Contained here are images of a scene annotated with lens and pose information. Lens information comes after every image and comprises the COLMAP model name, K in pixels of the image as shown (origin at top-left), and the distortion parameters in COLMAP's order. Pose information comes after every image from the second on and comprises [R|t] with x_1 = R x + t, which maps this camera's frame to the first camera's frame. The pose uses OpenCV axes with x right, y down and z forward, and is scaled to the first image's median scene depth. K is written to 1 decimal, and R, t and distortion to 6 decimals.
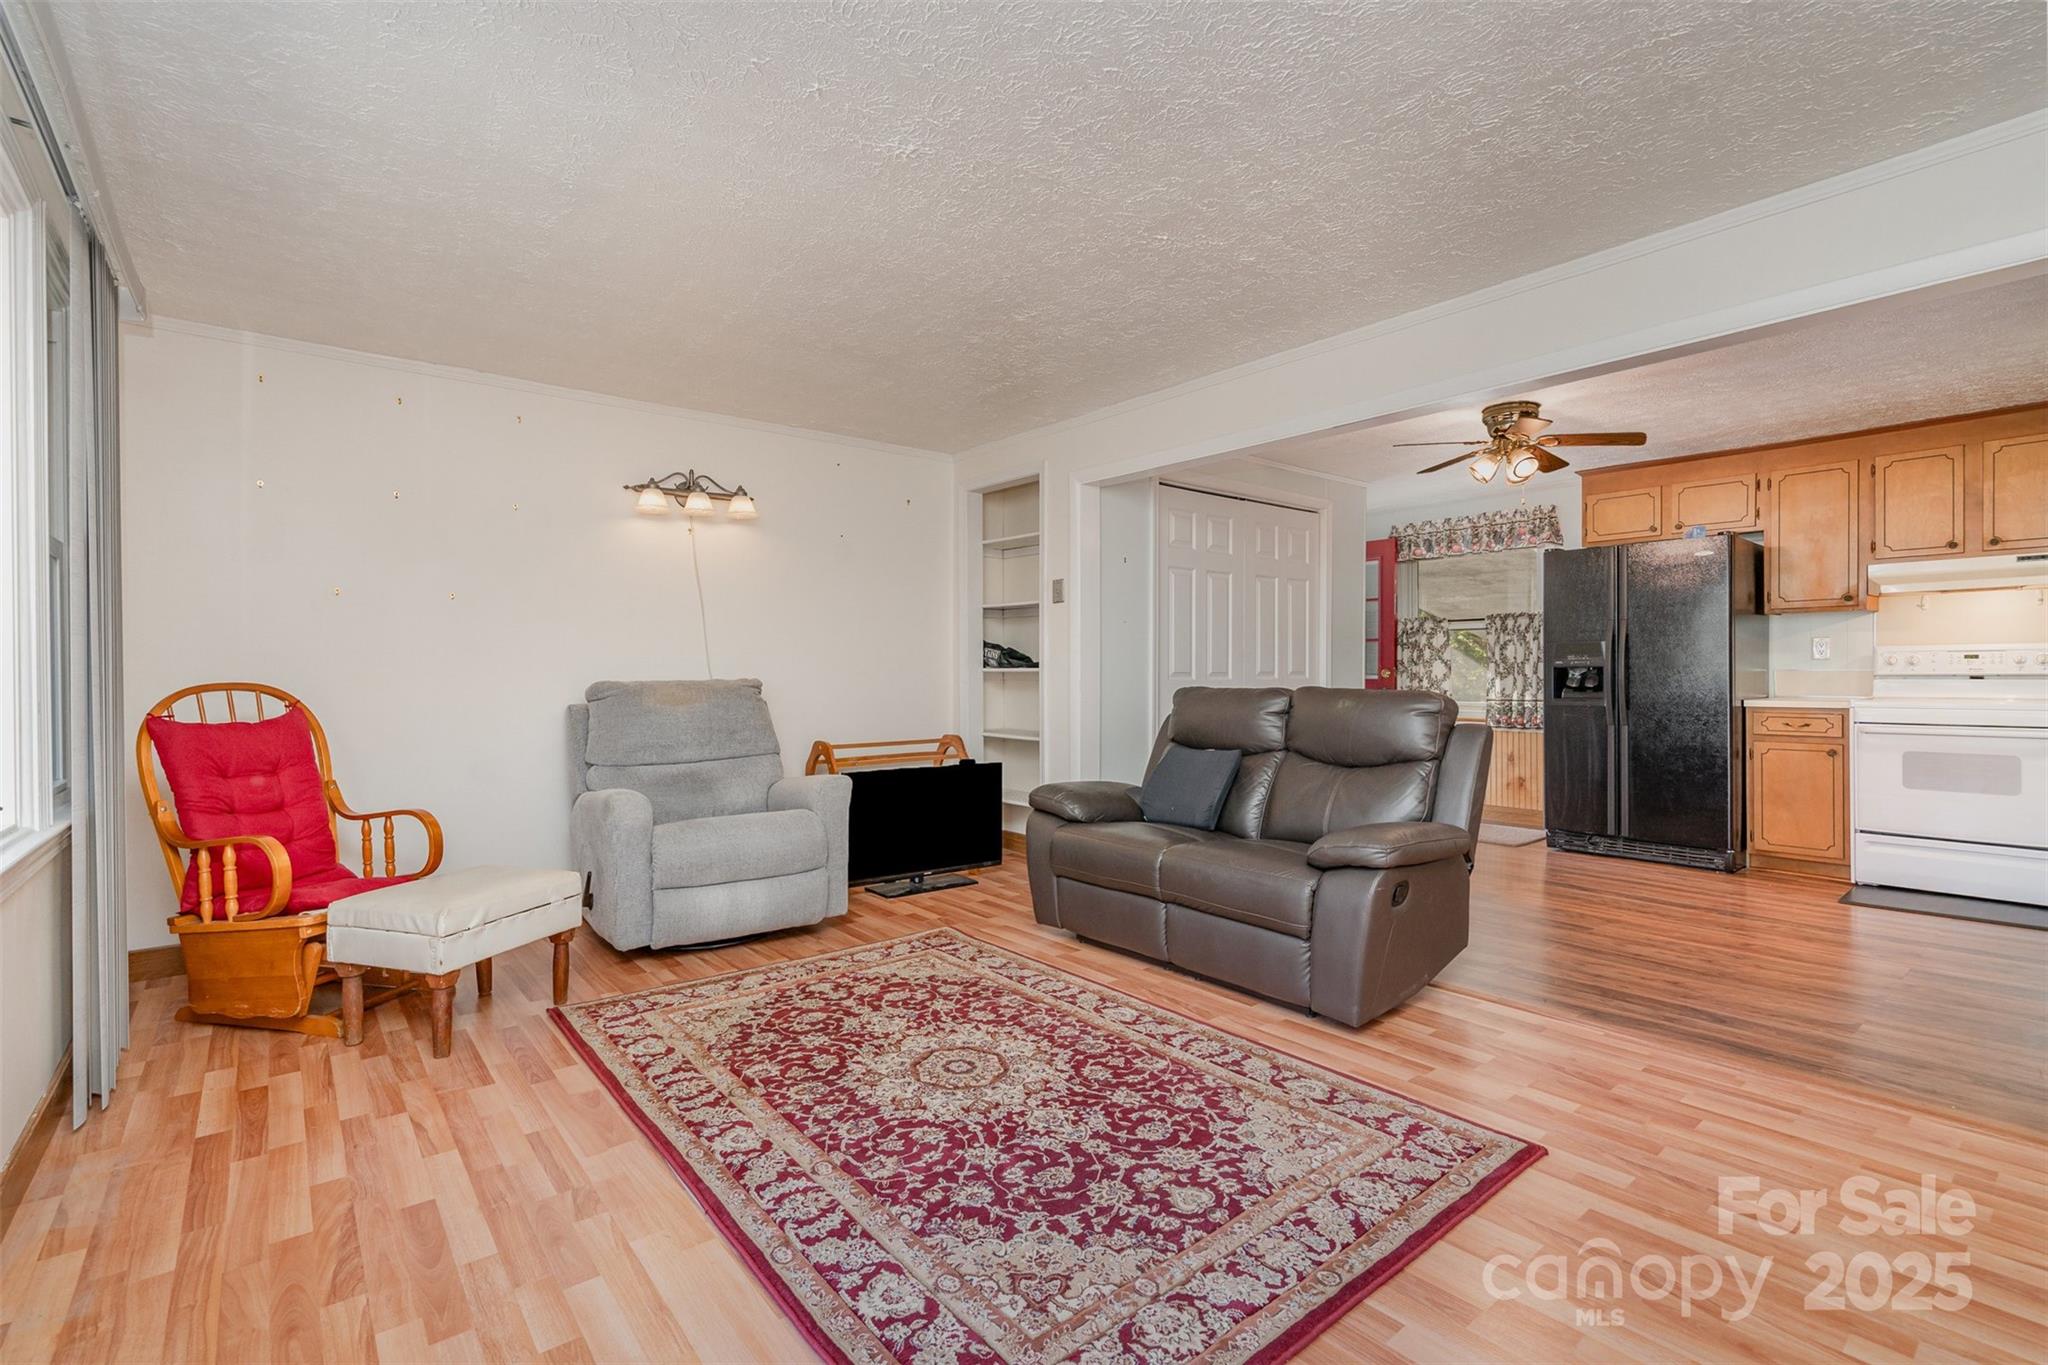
lens RADIAL K [[922.0, 0, 1026.5], [0, 922.0, 685.0], [0, 0, 1]] dist [-0.003917, 0.000853]
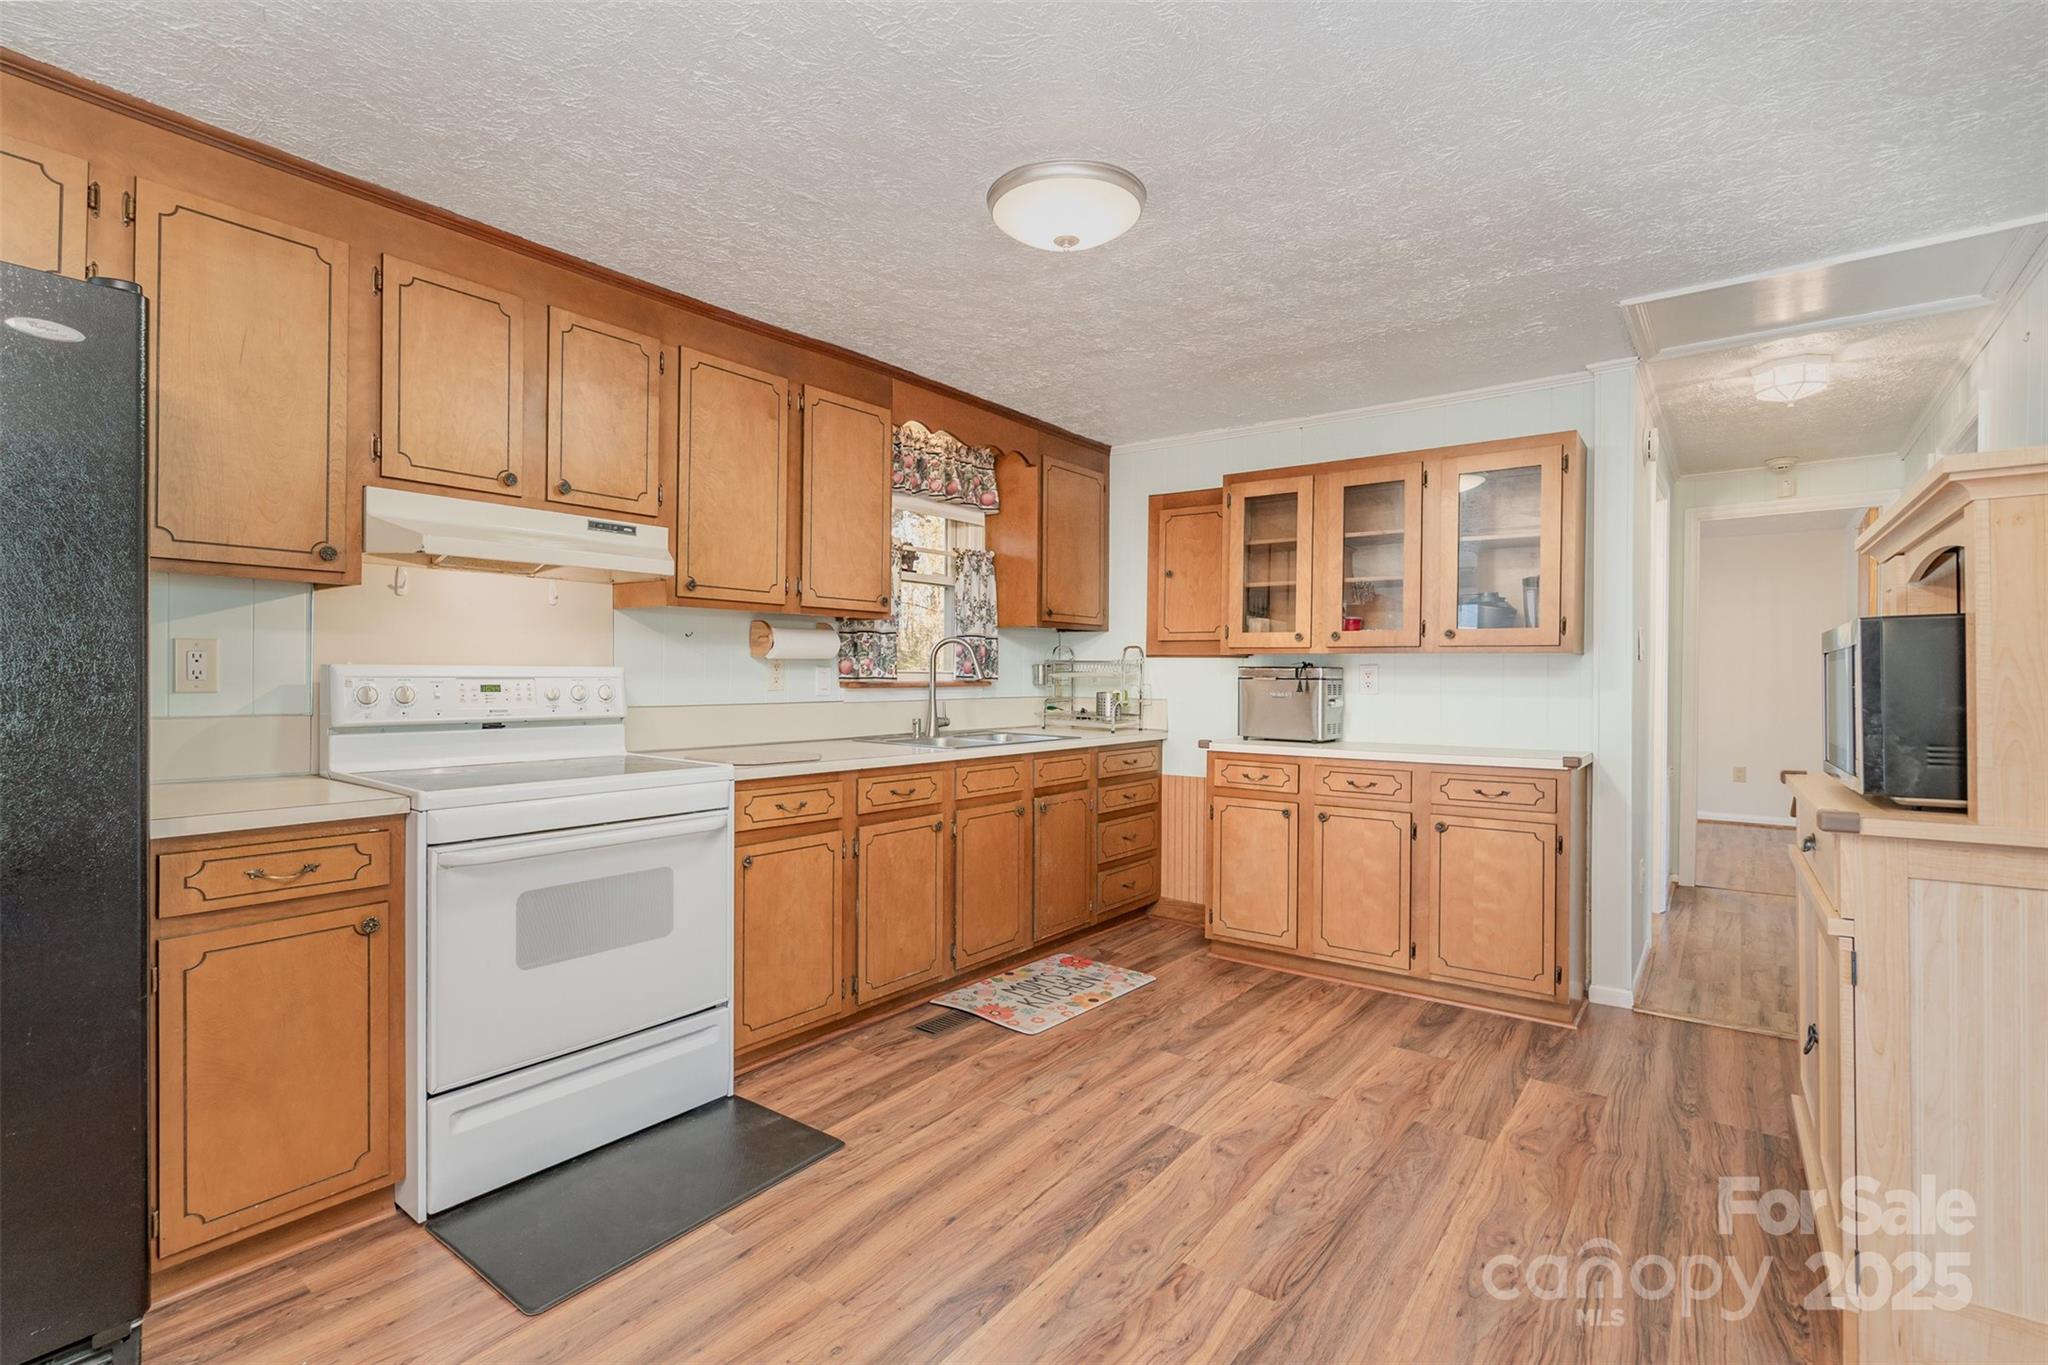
lens RADIAL K [[933.9, 0, 1034.7], [0, 933.9, 673.7], [0, 0, 1]] dist [-0.005529, -0.000023]
pose [[-0.236228, 0.007029, 0.971672, 0.763135], [0.006307, 0.999964, -0.005700, -0.064716], [-0.971677, 0.004782, -0.236264, 1.528924]]
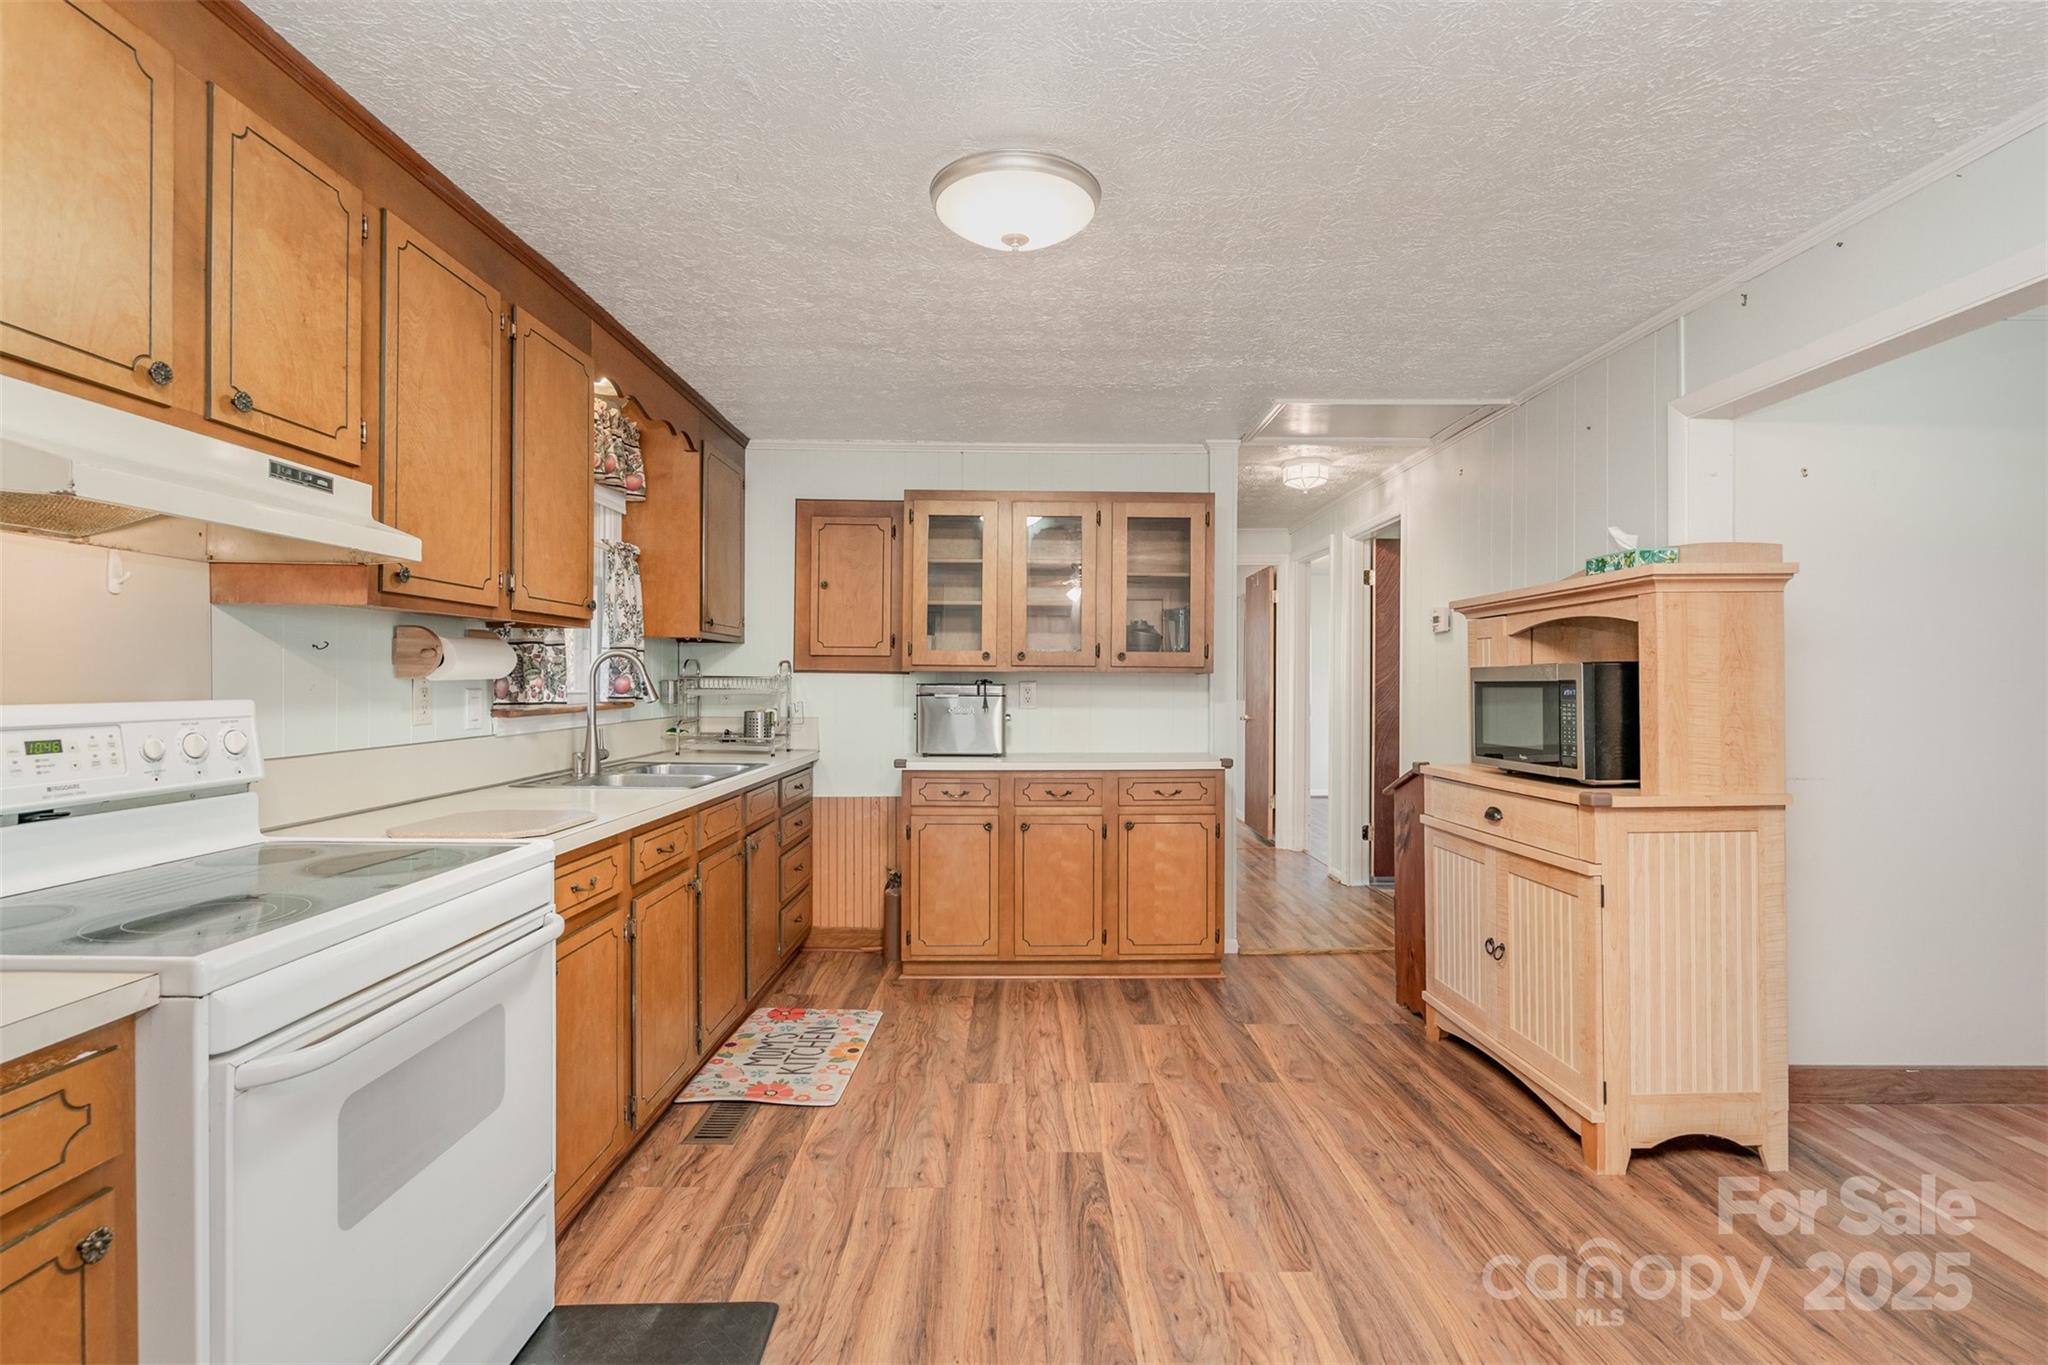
lens RADIAL K [[922.0, 0, 1026.5], [0, 922.0, 685.0], [0, 0, 1]] dist [-0.003917, 0.000853]
pose [[-0.779759, 0.001015, 0.626079, 1.110972], [0.008920, 0.999915, 0.009489, -0.096117], [-0.626017, 0.012983, -0.779702, 1.937541]]
